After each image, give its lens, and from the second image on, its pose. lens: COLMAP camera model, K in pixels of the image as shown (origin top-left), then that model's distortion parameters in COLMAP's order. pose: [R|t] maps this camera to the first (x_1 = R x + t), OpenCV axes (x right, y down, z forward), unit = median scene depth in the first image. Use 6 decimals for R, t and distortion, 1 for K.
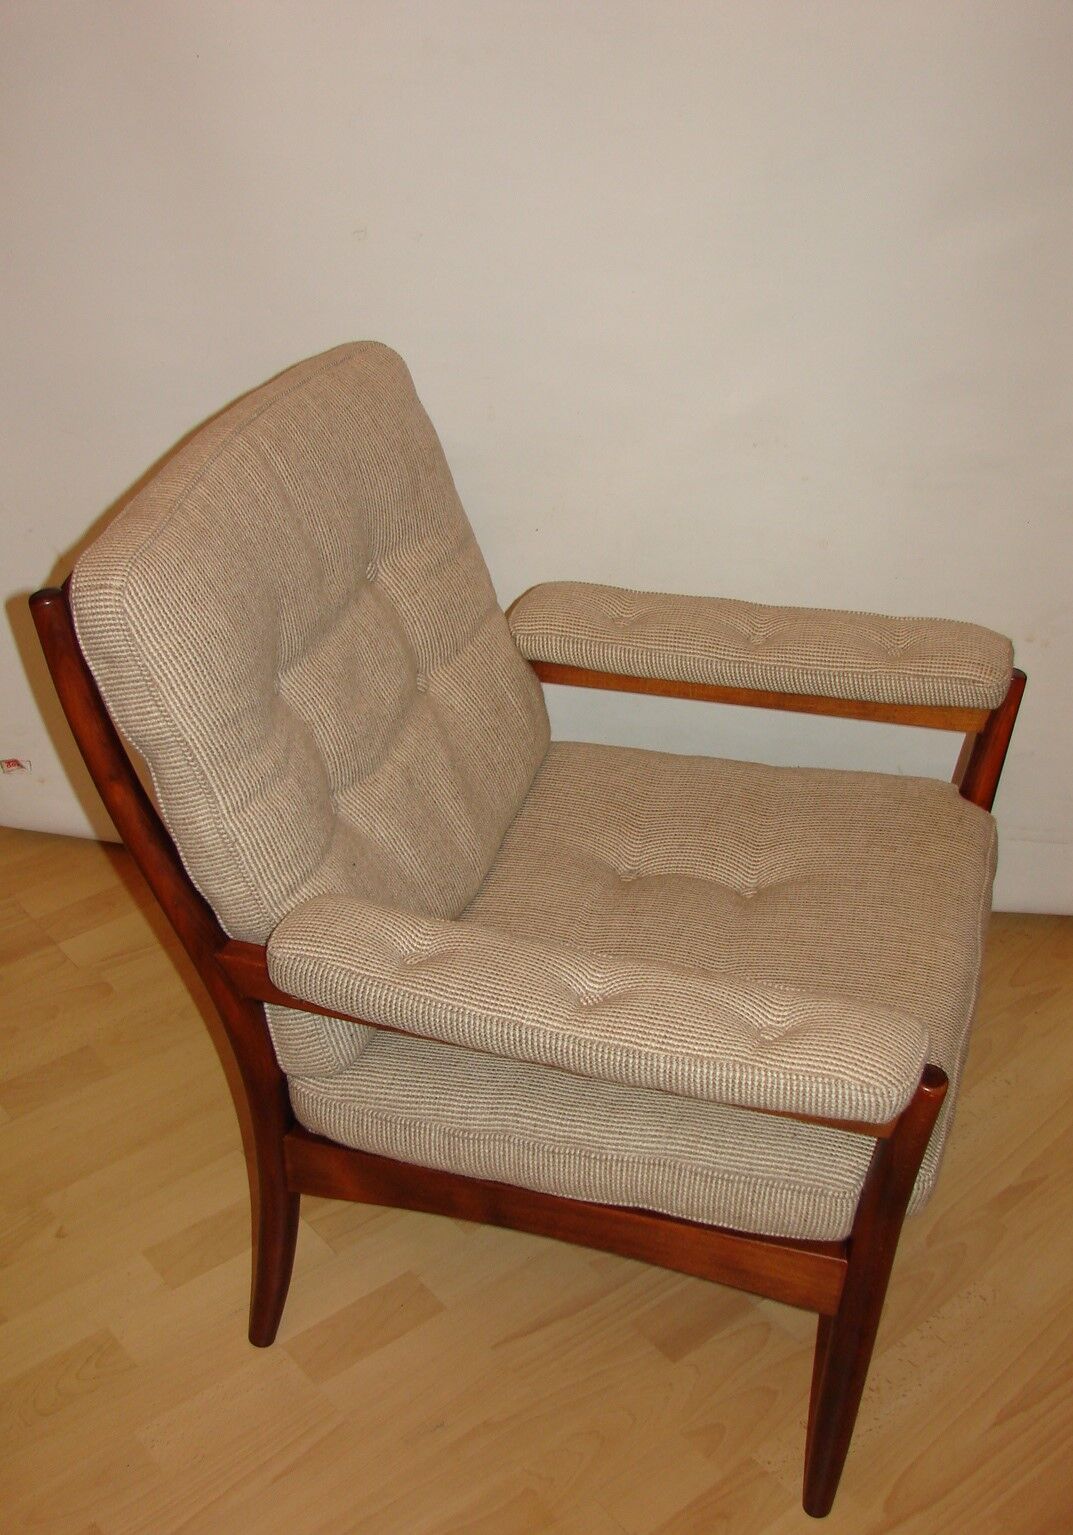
lens RADIAL K [[1862.7, 0, 566.5], [0, 1862.7, 790.1], [0, 0, 1]] dist [-0.126195, 0.055733]
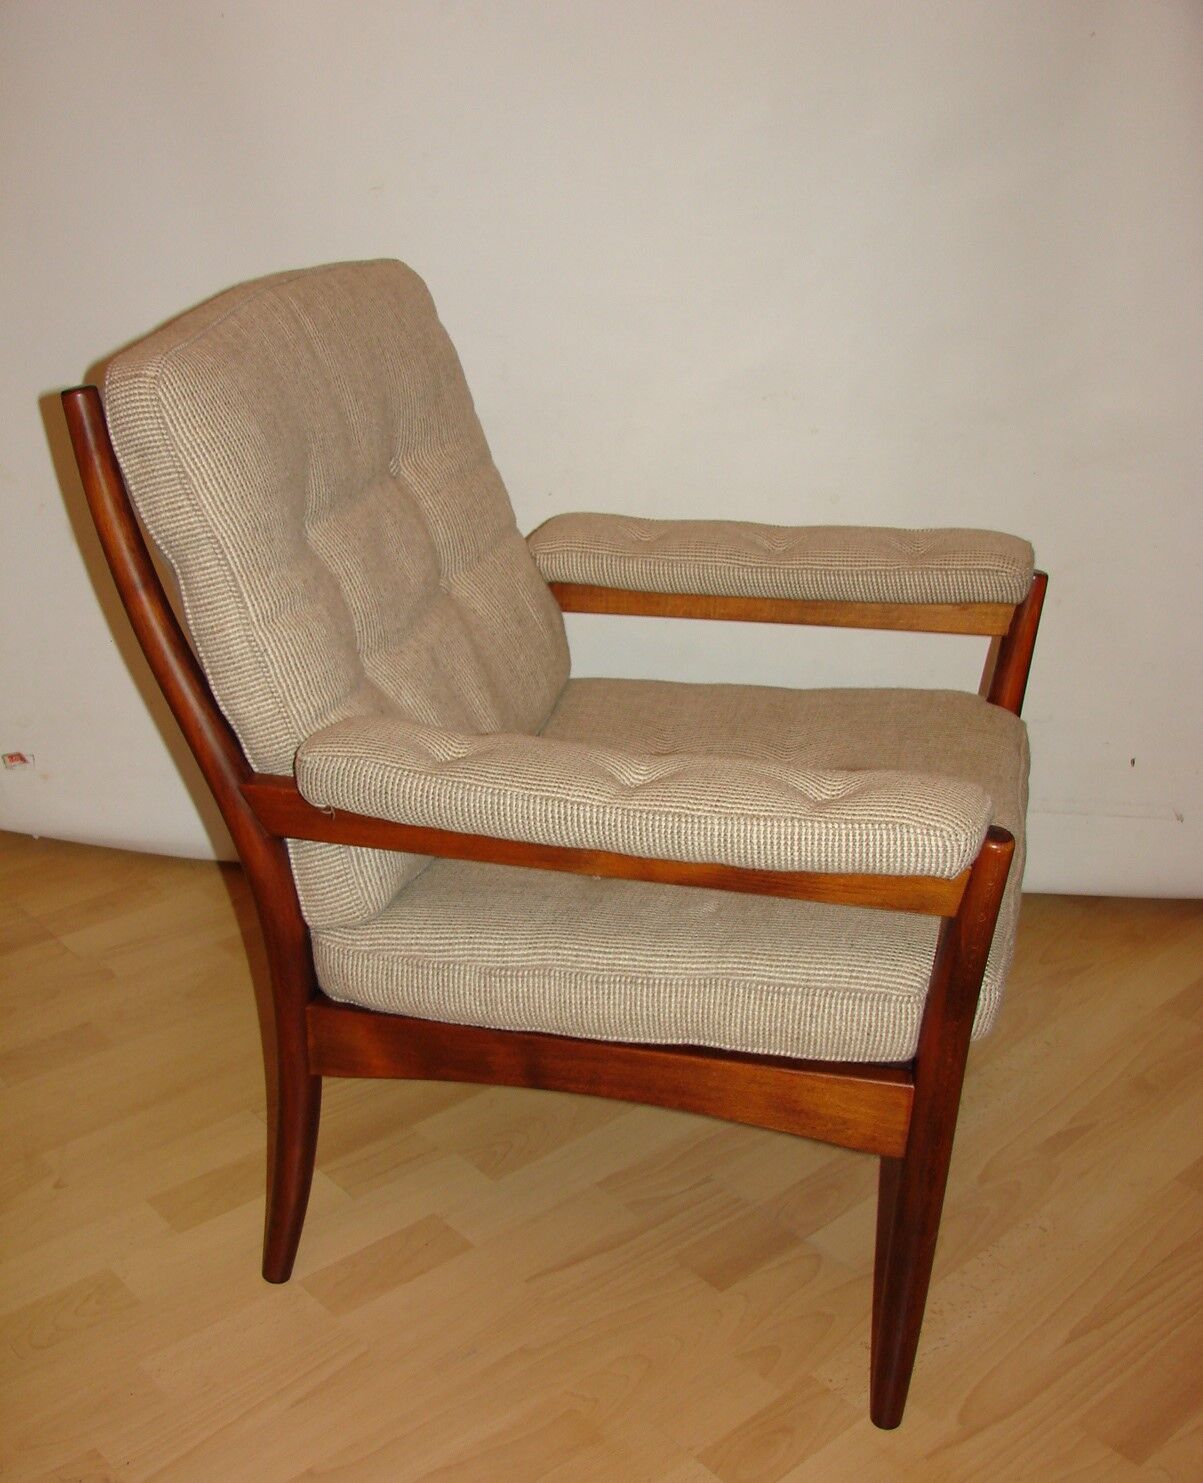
lens RADIAL K [[1849.9, 0, 601.5], [0, 1849.9, 741.5], [0, 0, 1]] dist [-0.141483, 0.057242]
pose [[0.999276, -0.017292, 0.033888, -0.034042], [0.023023, 0.983978, -0.176797, 0.237133], [-0.030288, 0.177449, 0.983664, 0.053166]]
